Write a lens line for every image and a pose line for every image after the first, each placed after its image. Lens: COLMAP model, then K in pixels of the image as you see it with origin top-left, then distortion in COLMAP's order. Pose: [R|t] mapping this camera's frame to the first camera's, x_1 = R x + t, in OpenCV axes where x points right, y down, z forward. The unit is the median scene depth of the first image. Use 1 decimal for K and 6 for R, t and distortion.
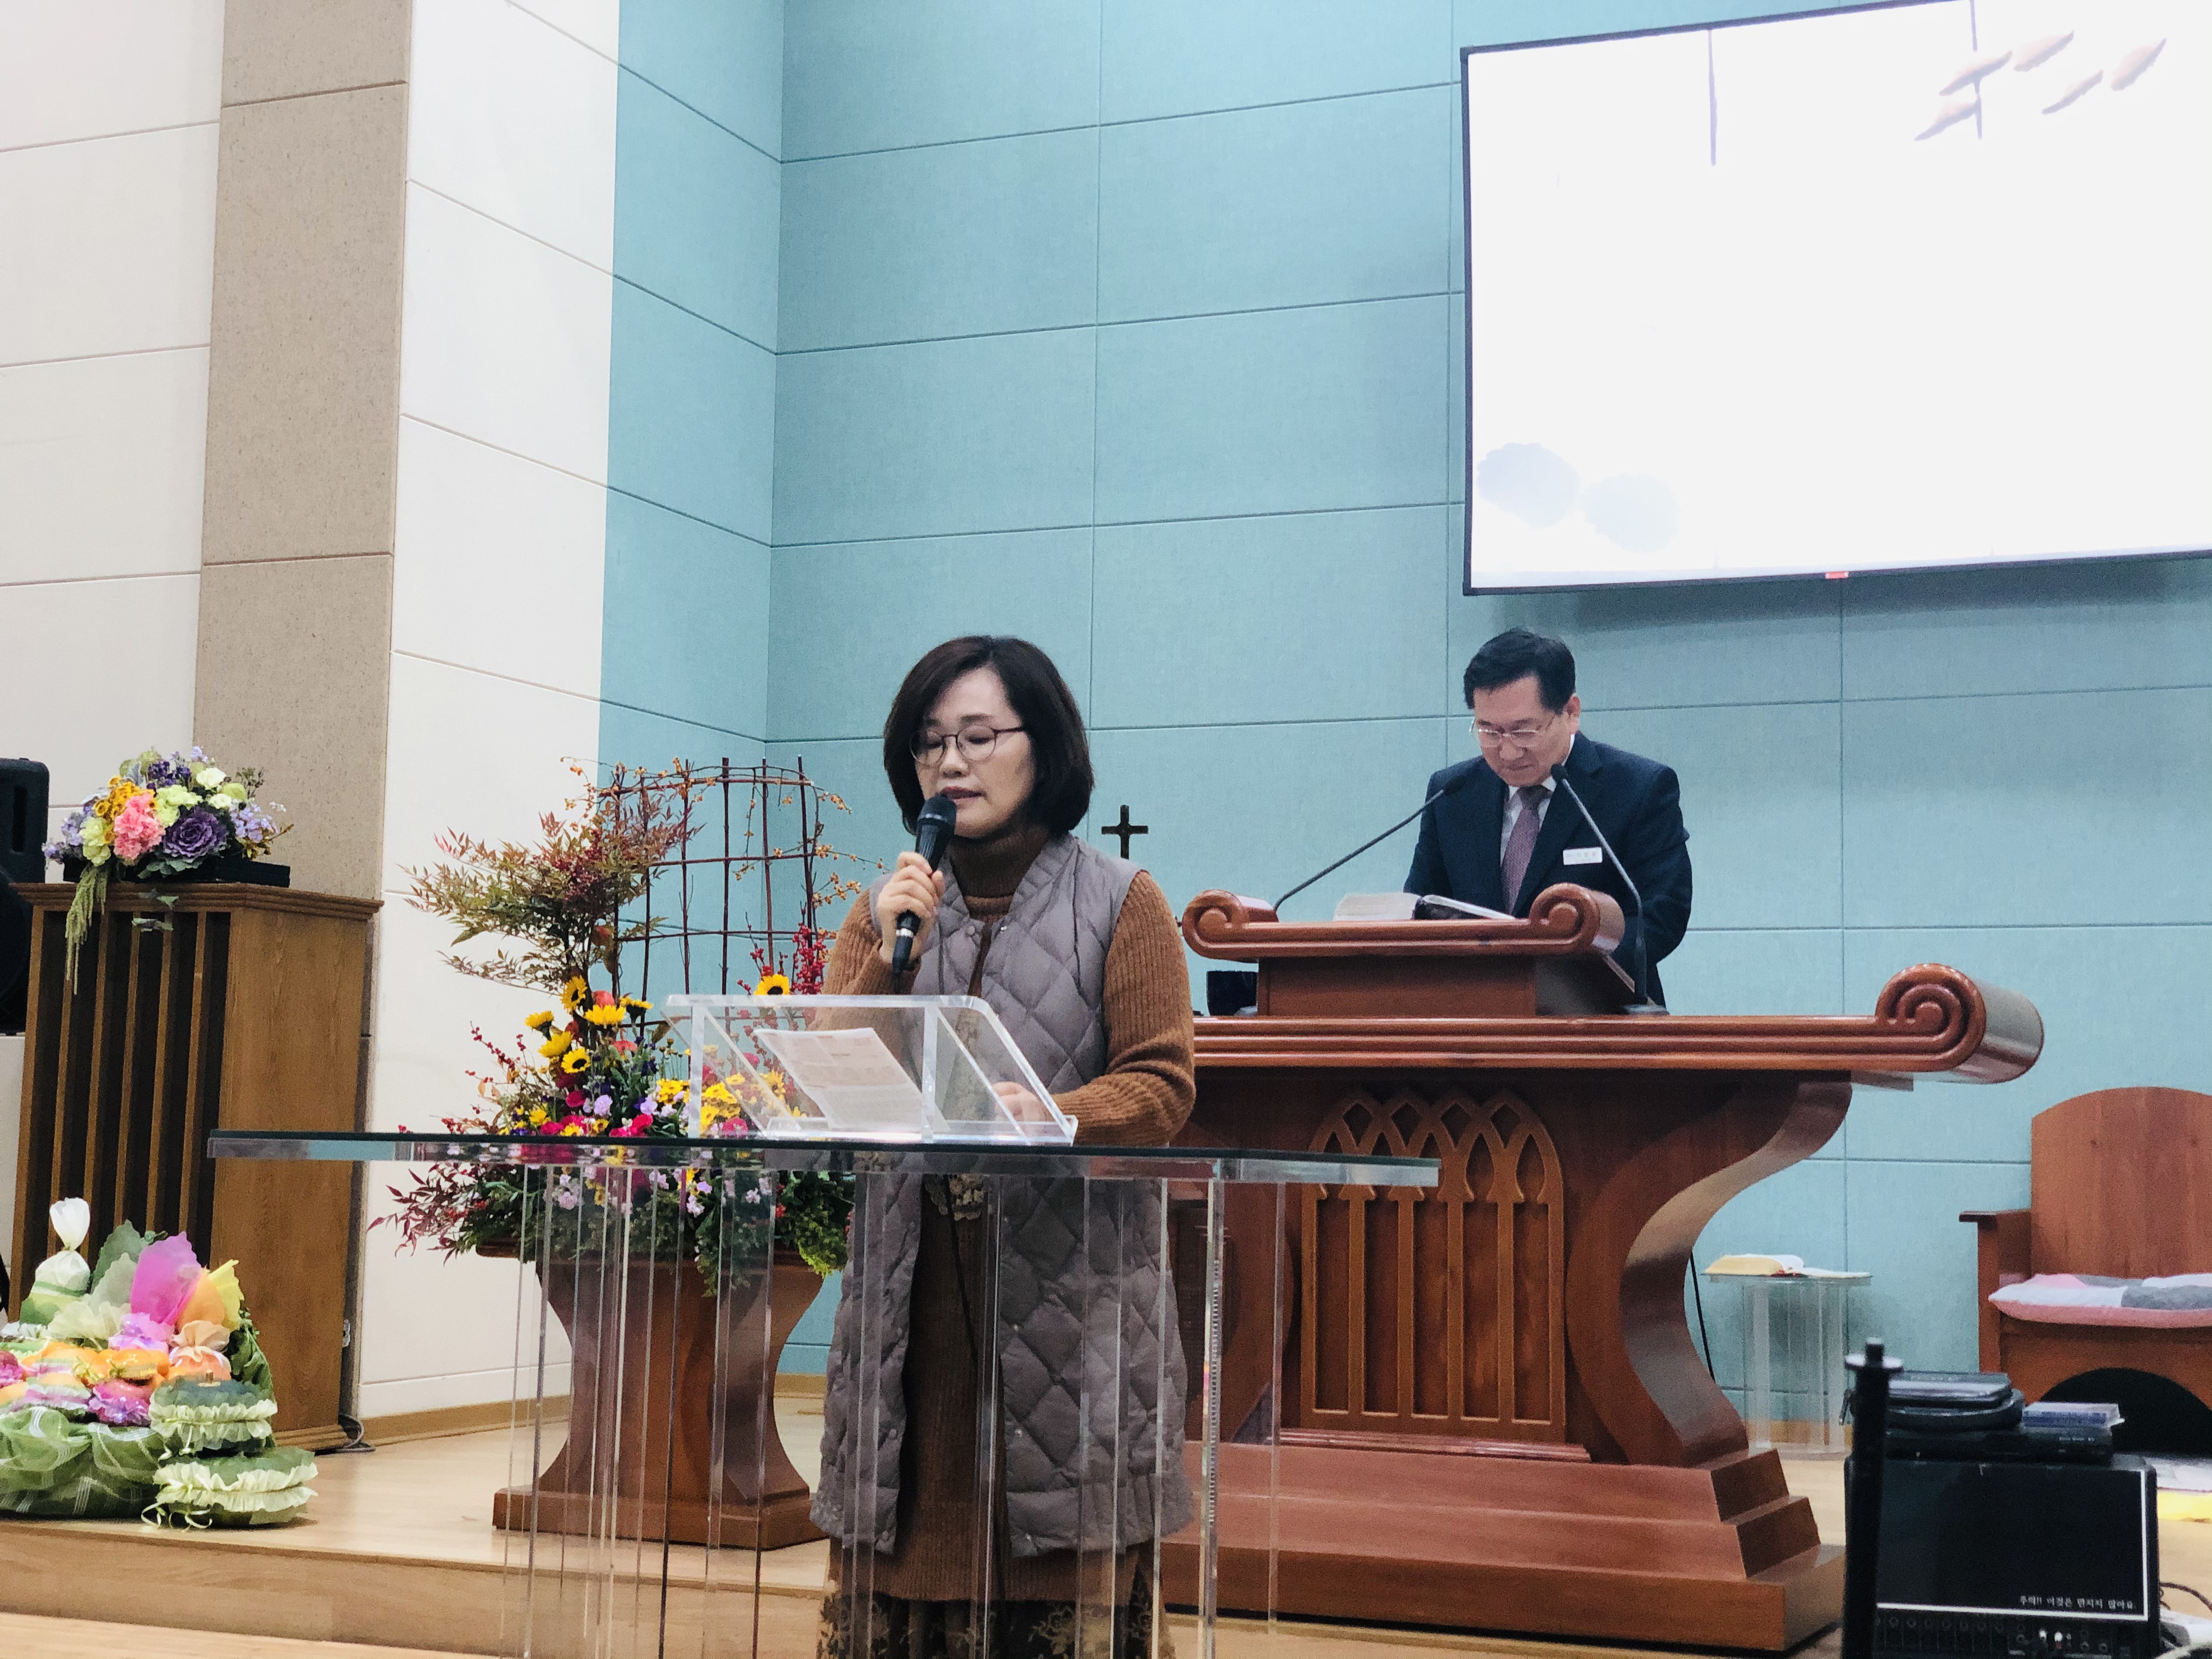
lens RADIAL K [[3351.4, 0, 1105.6], [0, 3351.4, 807.8], [0, 0, 1]] dist [0.065198, 0.000000]
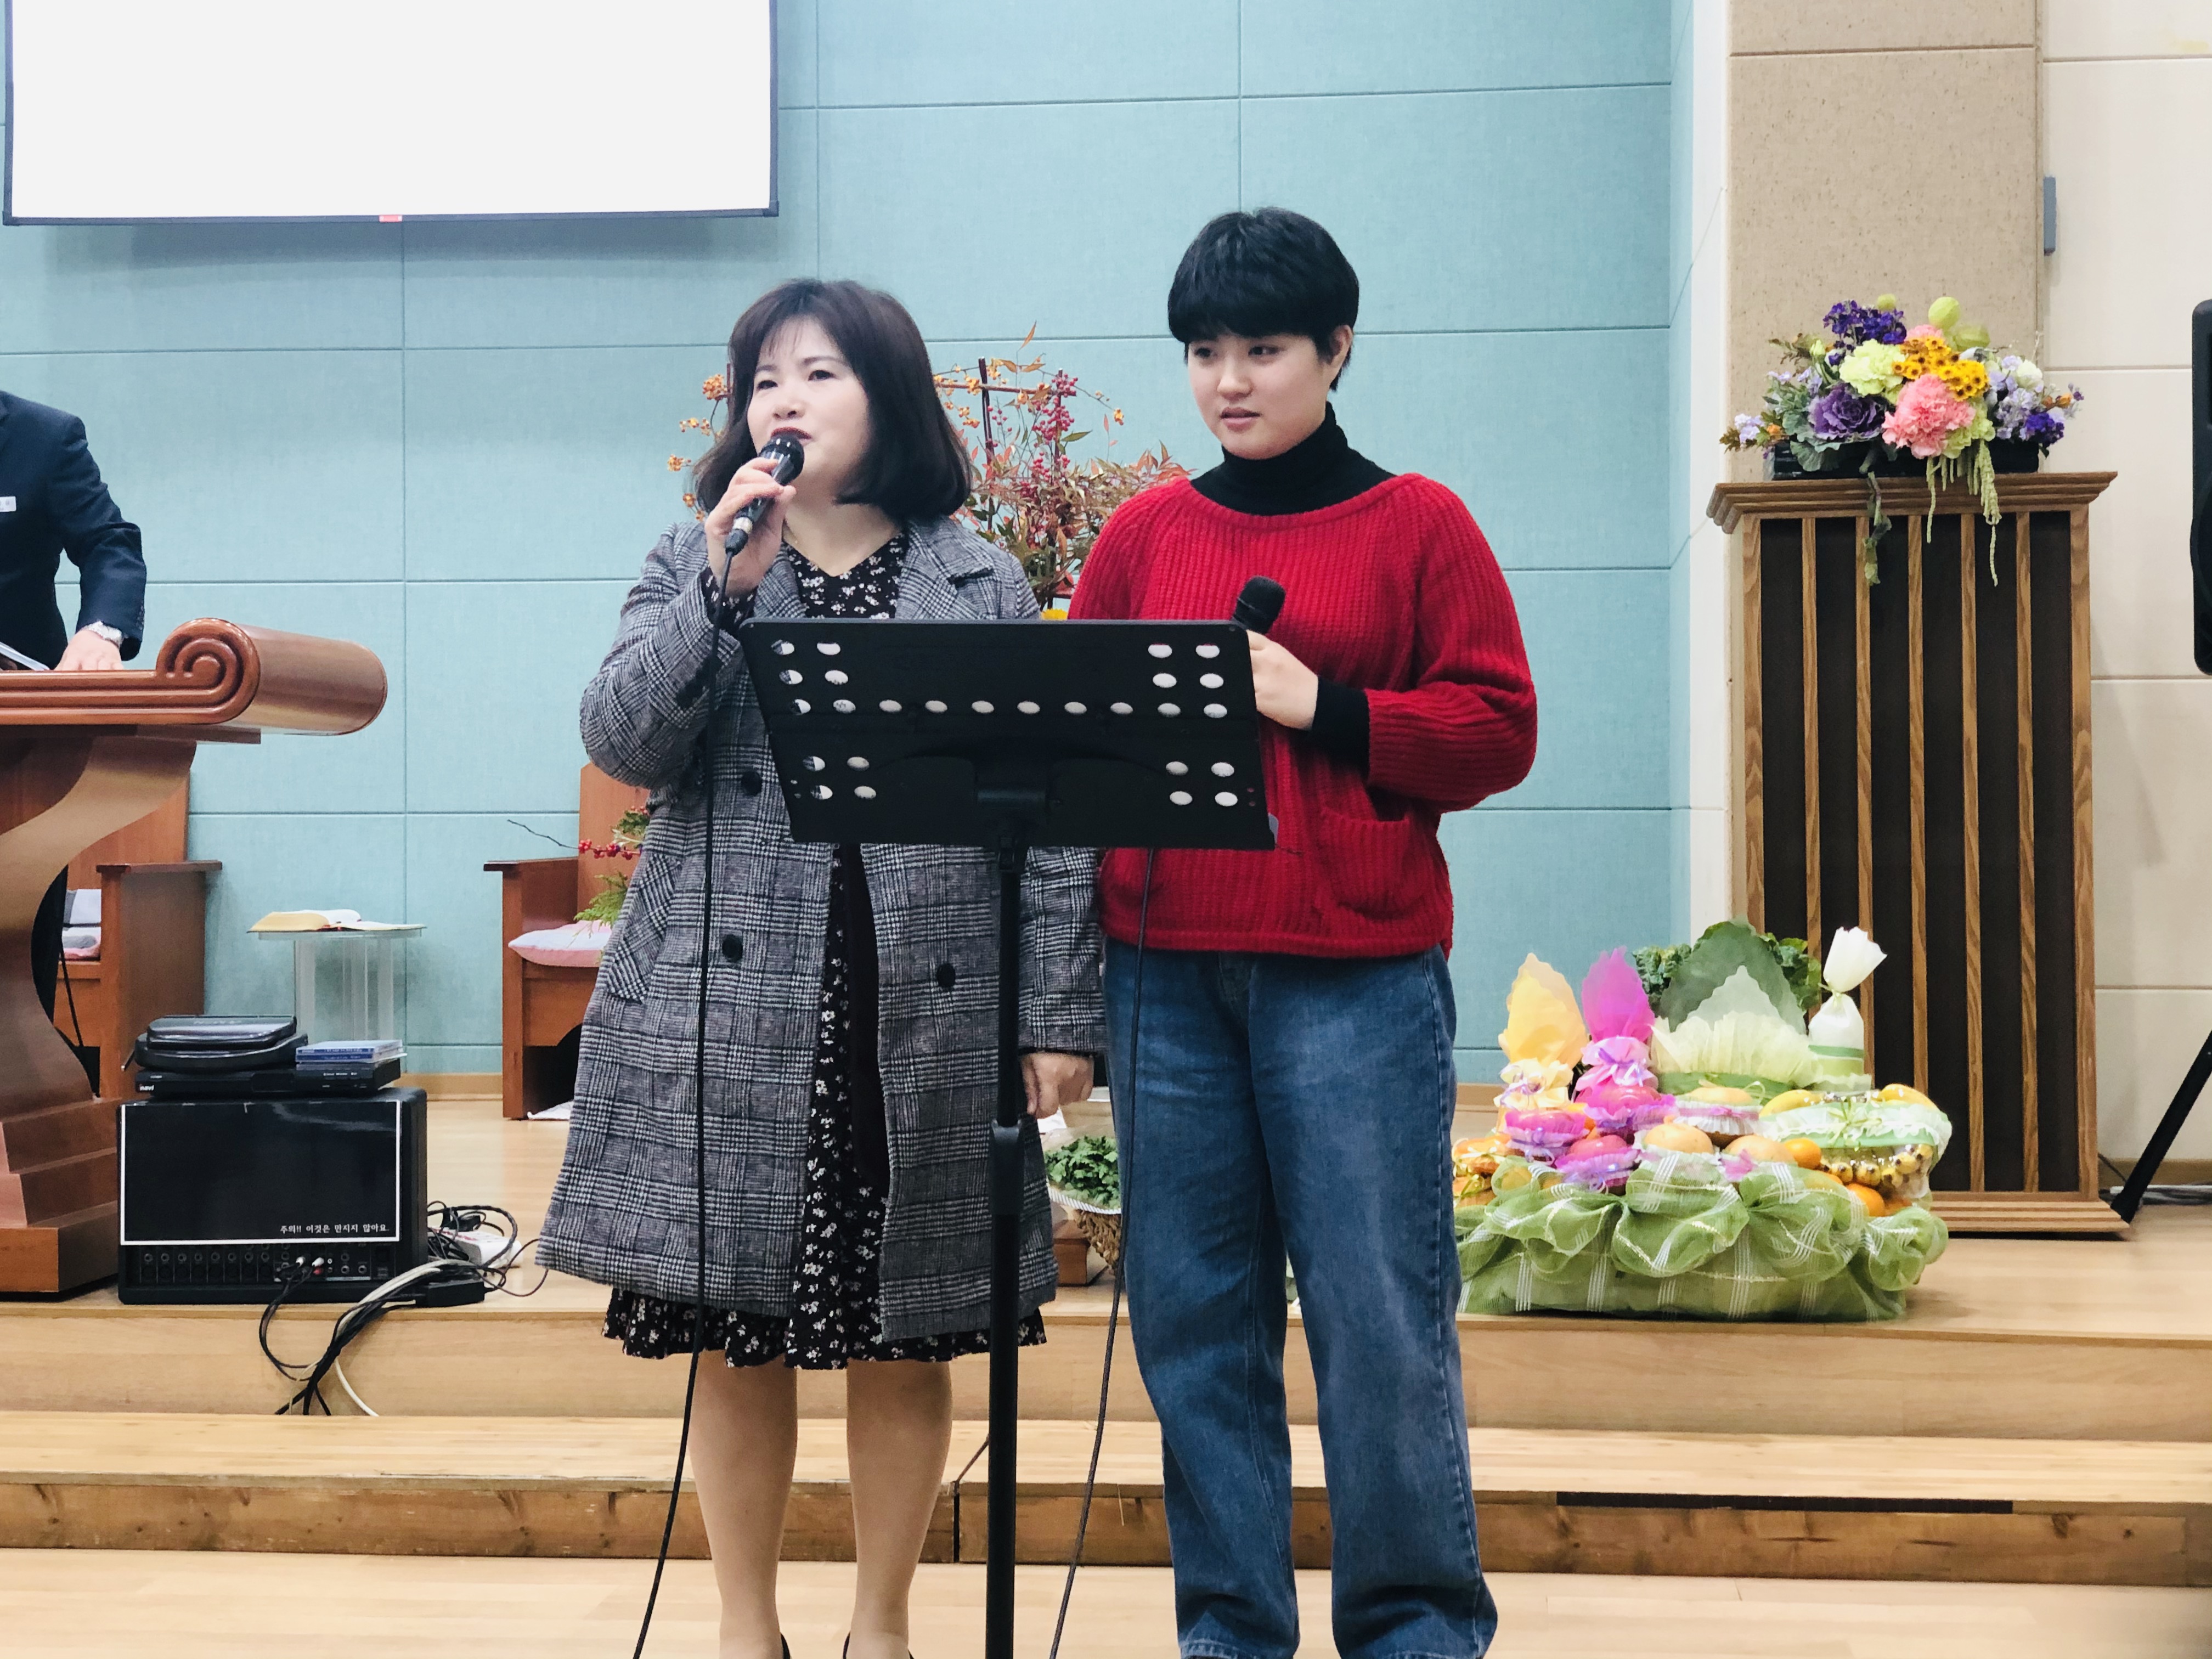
lens RADIAL K [[3531.0, 0, 1116.3], [0, 3531.0, 759.0], [0, 0, 1]] dist [0.086523, 0.000000]
pose [[0.954356, -0.011349, 0.298456, 0.146154], [-0.014903, 0.996223, 0.085538, -0.005536], [-0.298299, -0.086082, 0.950583, -0.079494]]
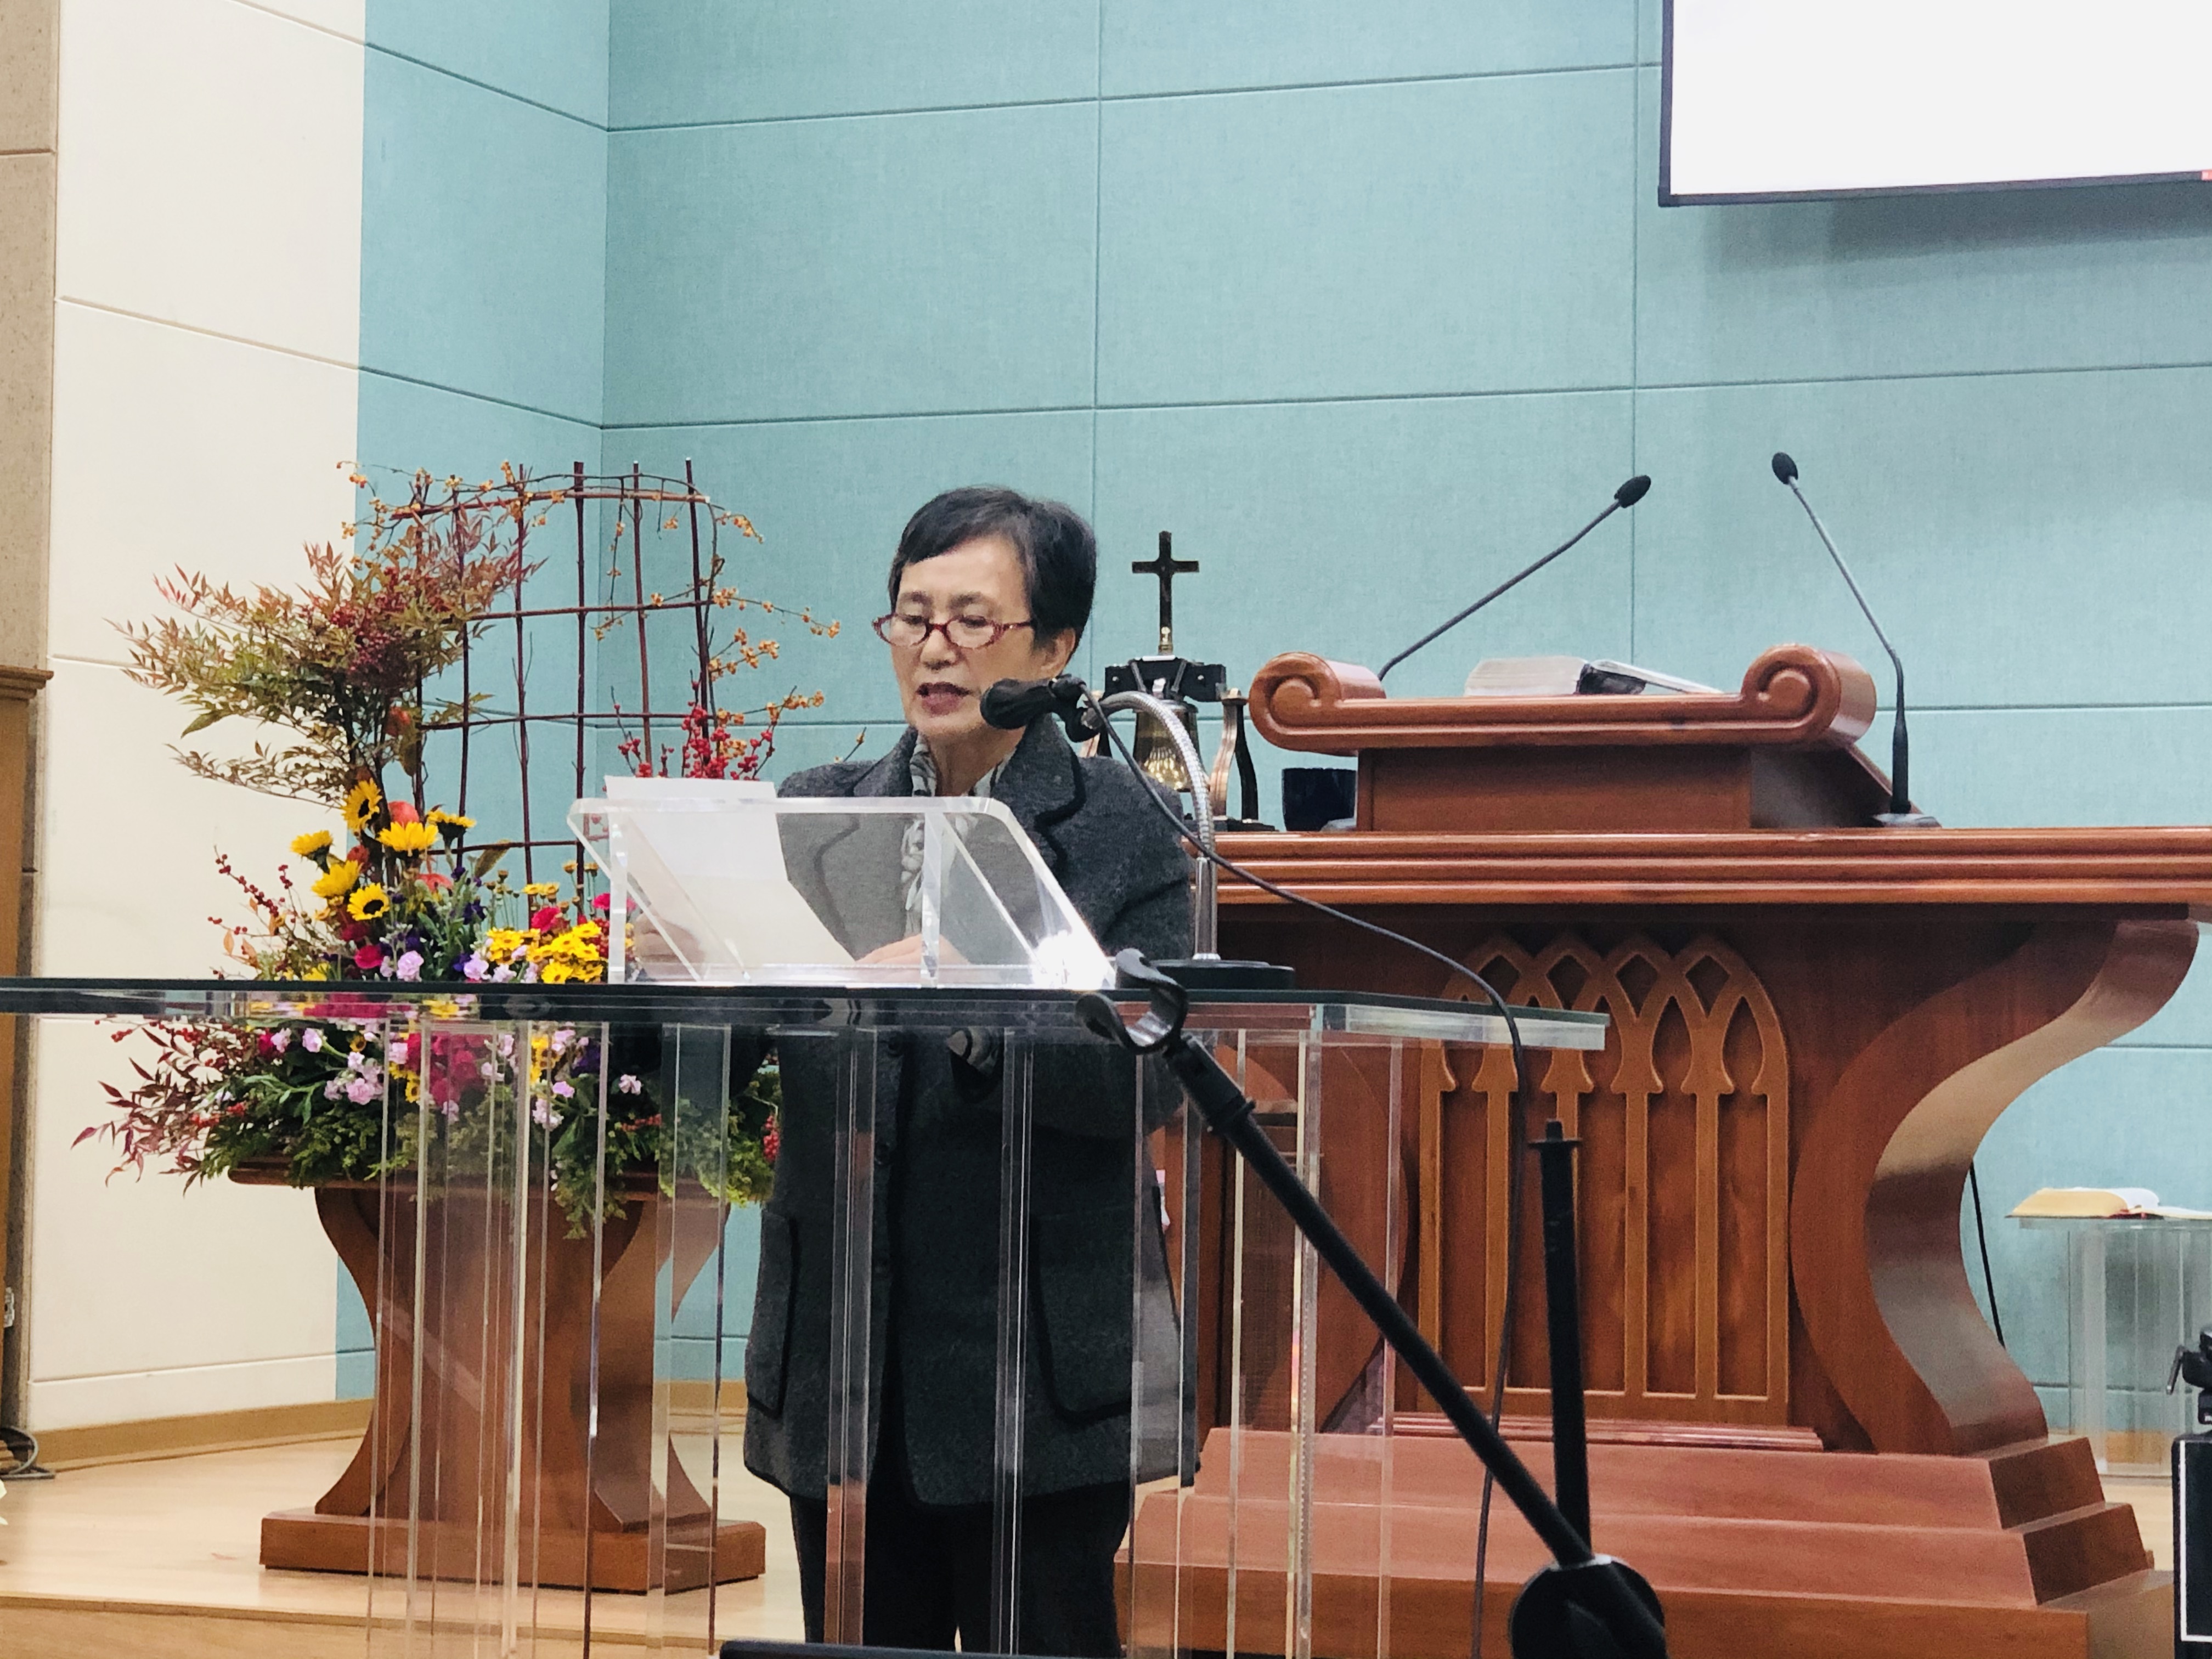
lens RADIAL K [[5489.2, 0, 1113.6], [0, 5489.2, 812.5], [0, 0, 1]] dist [0.009831, 0.000000]
pose [[0.999984, -0.003604, 0.004327, -0.009103], [0.003362, 0.998499, 0.054675, -0.004374], [-0.004518, -0.054659, 0.998495, -0.127697]]
